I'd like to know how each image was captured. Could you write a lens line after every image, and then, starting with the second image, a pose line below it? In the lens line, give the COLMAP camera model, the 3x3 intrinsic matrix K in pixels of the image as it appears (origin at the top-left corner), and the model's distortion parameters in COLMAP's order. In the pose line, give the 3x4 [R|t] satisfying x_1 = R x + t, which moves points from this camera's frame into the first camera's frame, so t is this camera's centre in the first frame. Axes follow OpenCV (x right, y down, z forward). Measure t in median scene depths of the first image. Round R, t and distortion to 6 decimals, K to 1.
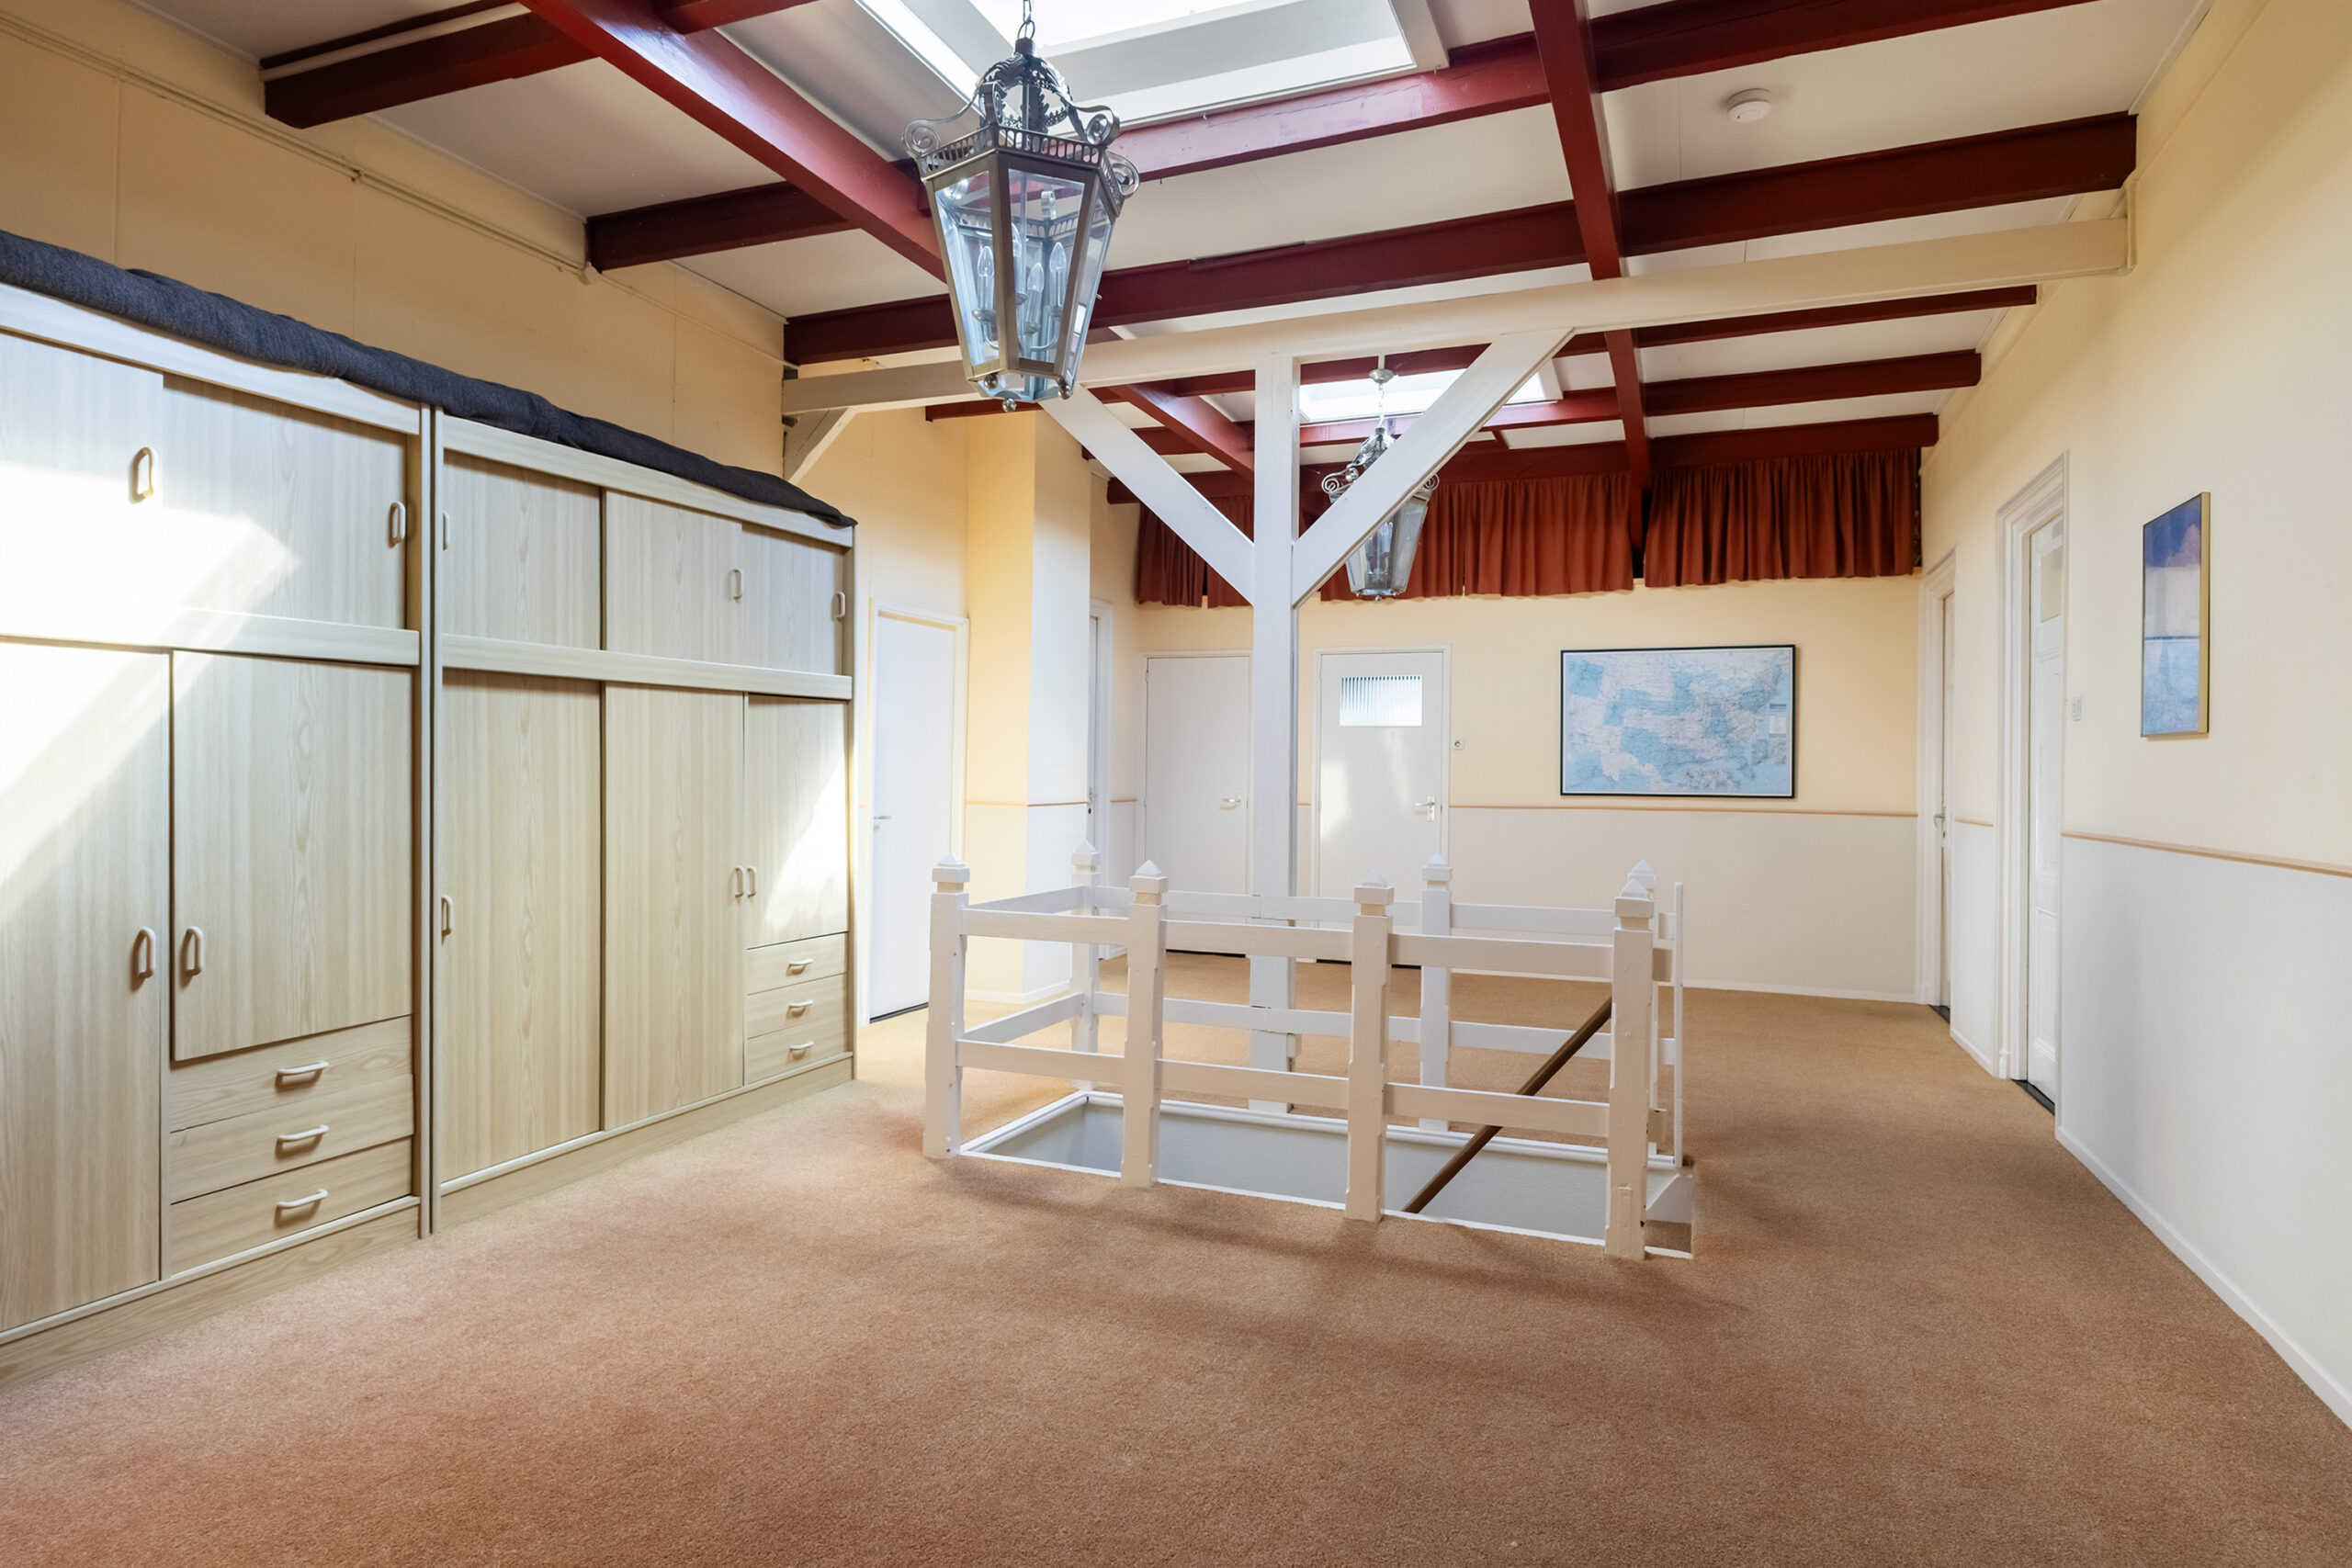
lens RADIAL K [[1290.7, 0, 1173.1], [0, 1290.7, 777.4], [0, 0, 1]] dist [-0.000398, -0.000018]
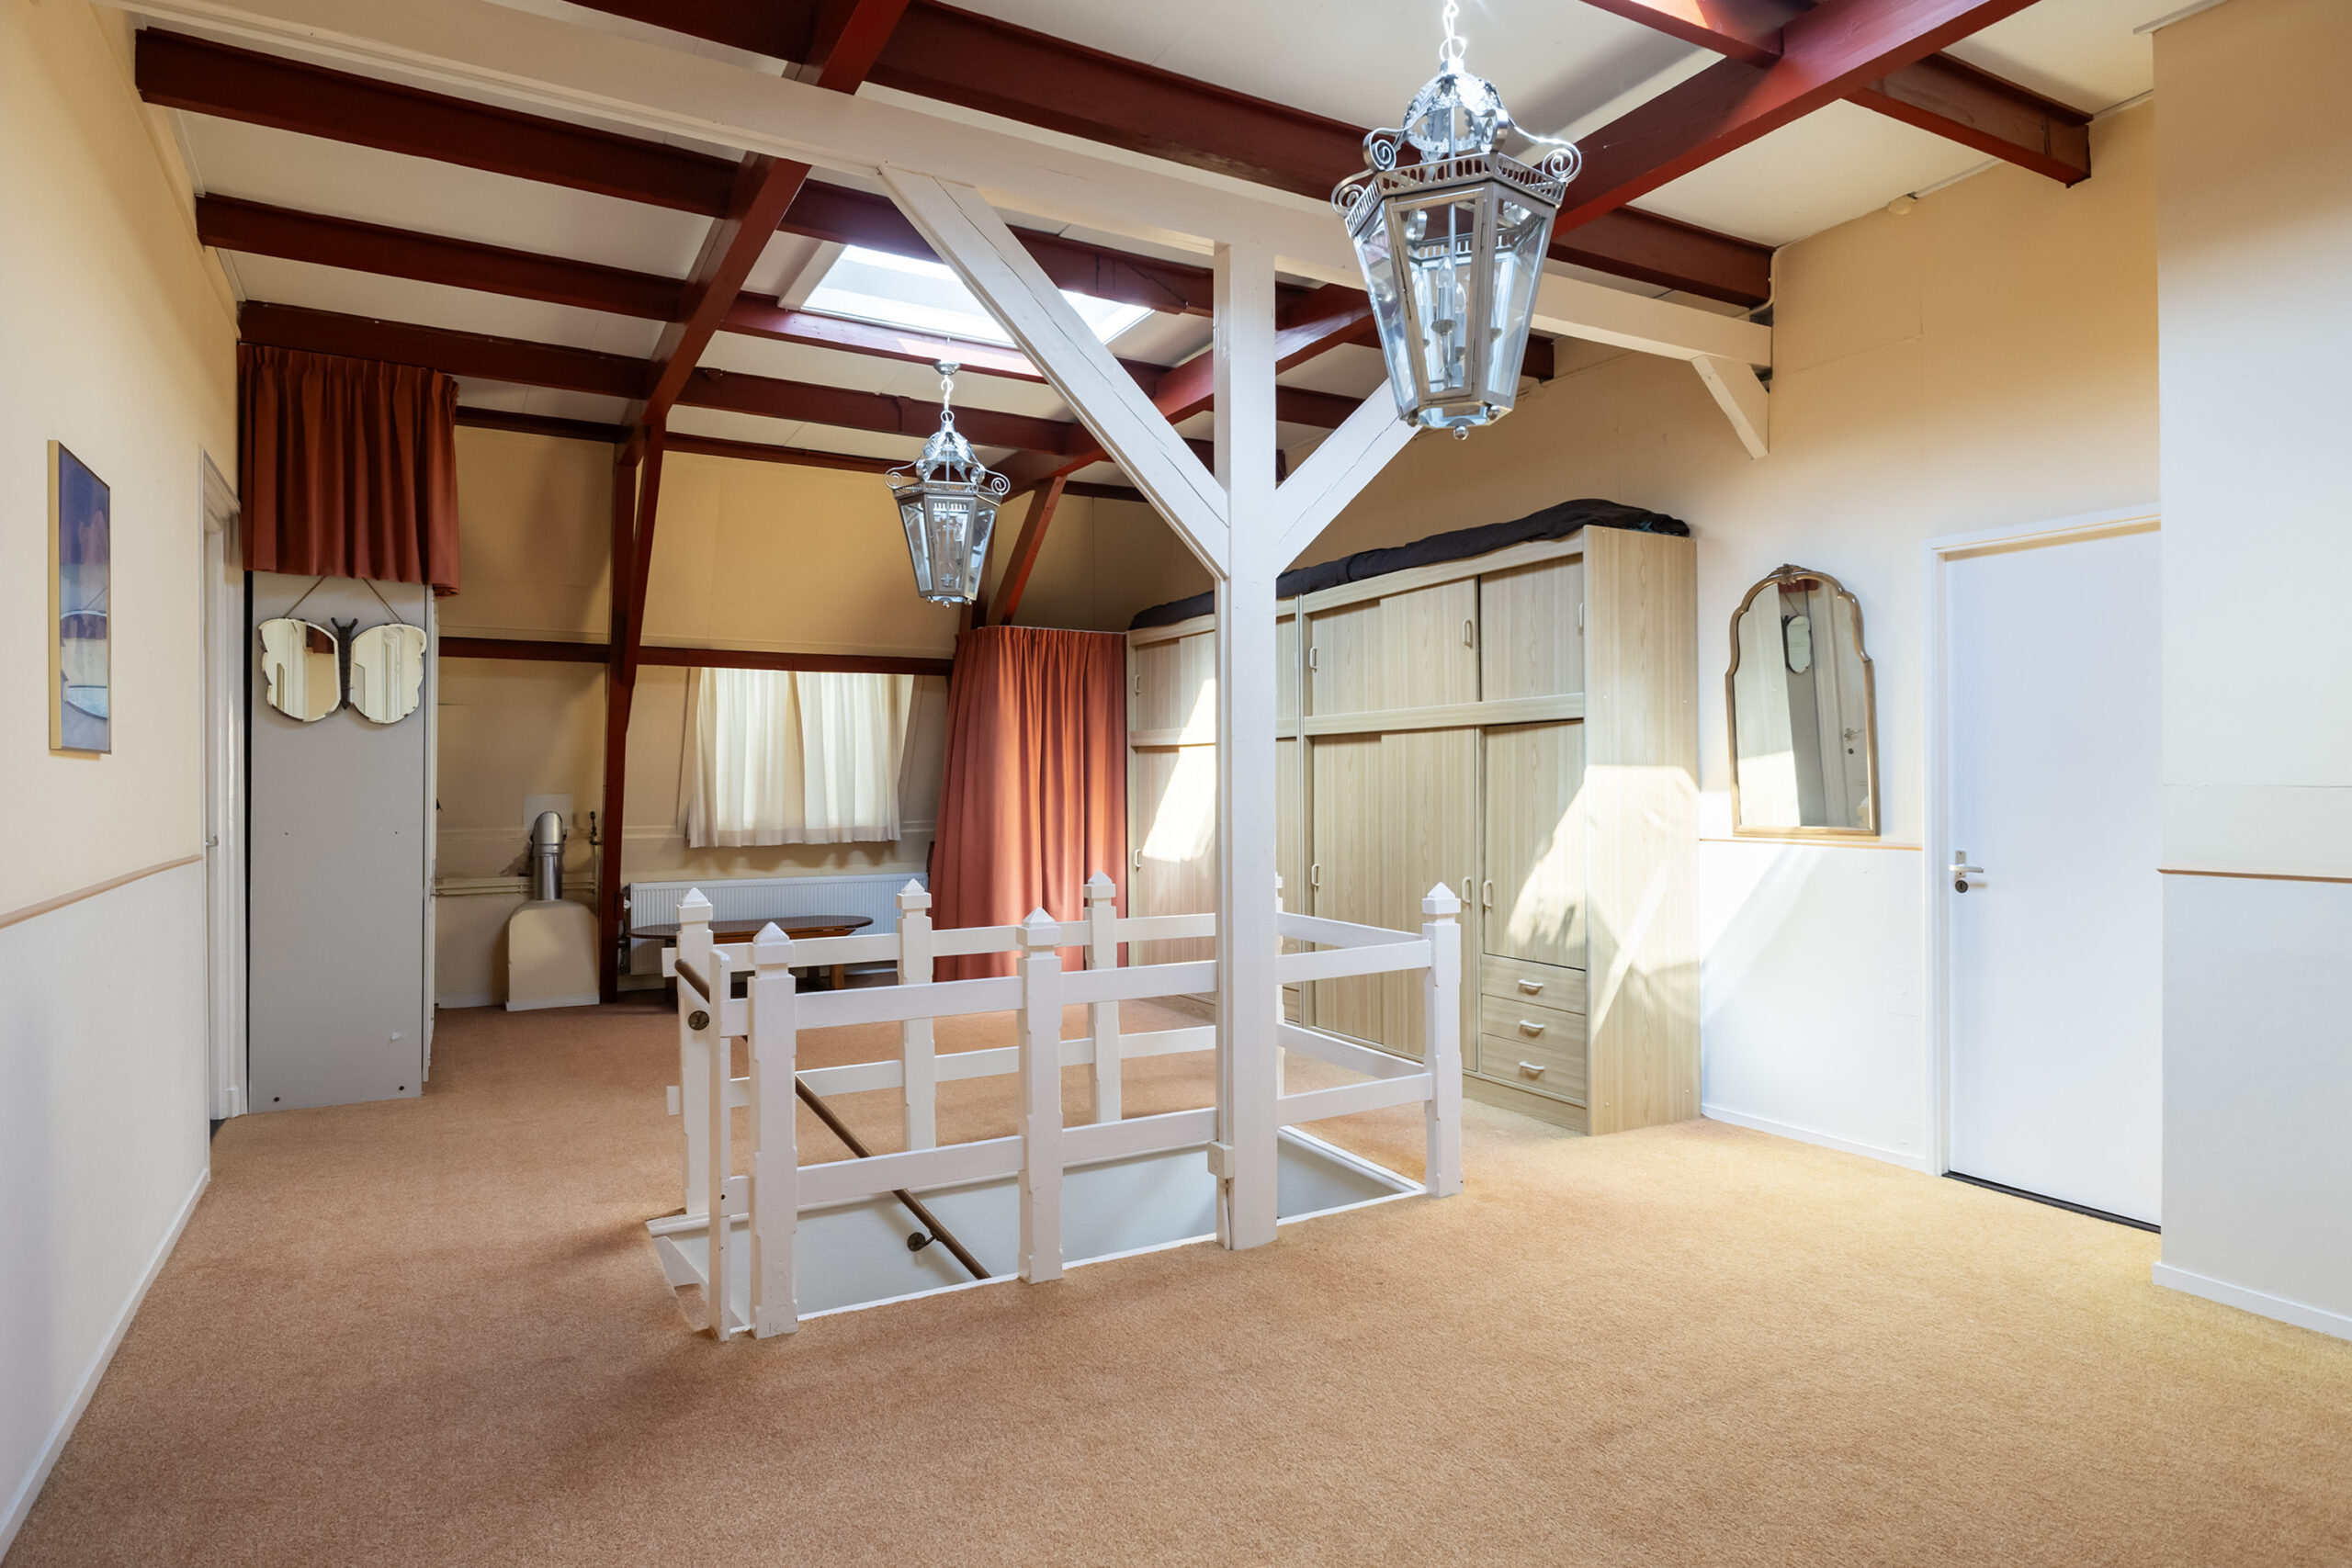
lens RADIAL K [[1348.8, 0, 1171.2], [0, 1348.8, 784.3], [0, 0, 1]] dist [0.001733, 0.000137]
pose [[-0.625542, -0.006379, -0.780164, 0.760220], [-0.004820, 0.999979, -0.004312, -0.008056], [0.780176, 0.001063, -0.625560, 1.529935]]
